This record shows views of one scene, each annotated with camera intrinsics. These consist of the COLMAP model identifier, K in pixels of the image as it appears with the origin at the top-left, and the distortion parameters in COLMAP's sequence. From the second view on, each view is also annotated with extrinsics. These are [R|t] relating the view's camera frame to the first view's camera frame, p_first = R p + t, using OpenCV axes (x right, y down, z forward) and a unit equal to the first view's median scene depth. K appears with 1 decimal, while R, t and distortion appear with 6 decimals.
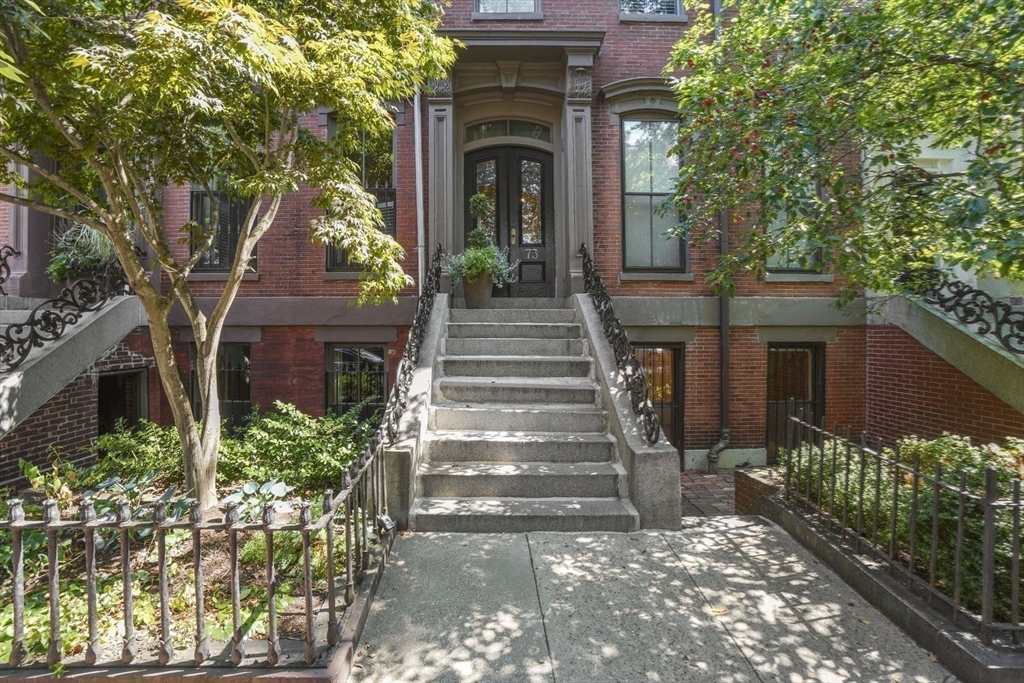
lens RADIAL K [[459.9, 0, 487.9], [0, 459.9, 290.6], [0, 0, 1]] dist [-0.042826, 0.010764]
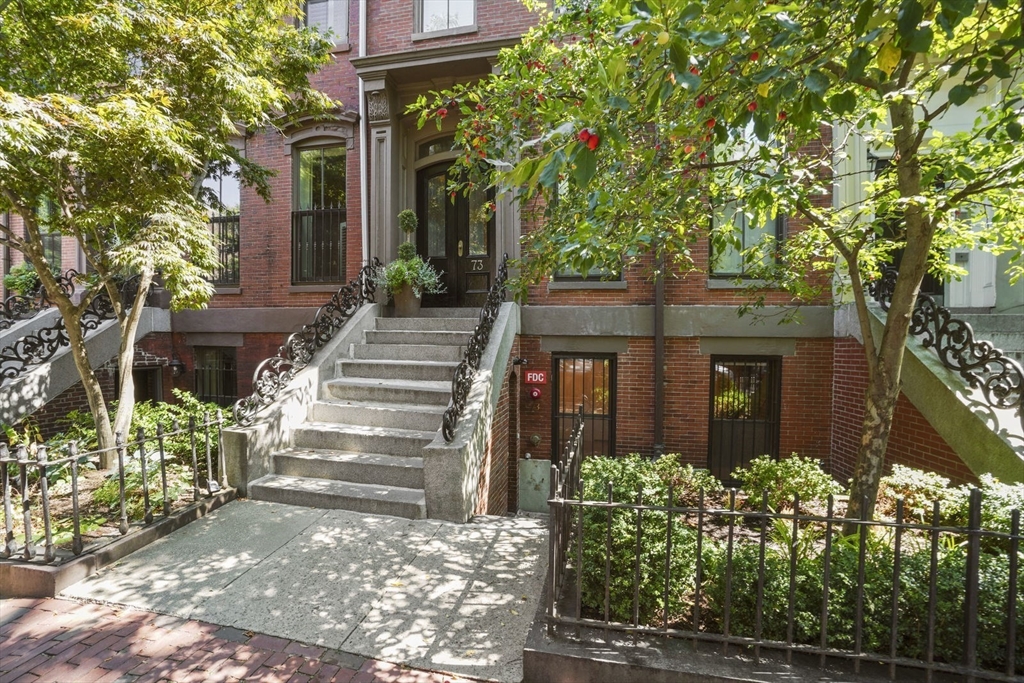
lens RADIAL K [[459.9, 0, 446.6], [0, 459.9, 316.1], [0, 0, 1]] dist [-0.042826, 0.010764]
pose [[0.971467, -0.000141, -0.237176, 0.455088], [0.006257, 0.999667, 0.025036, 0.014150], [0.237094, -0.025806, 0.971144, -0.021503]]
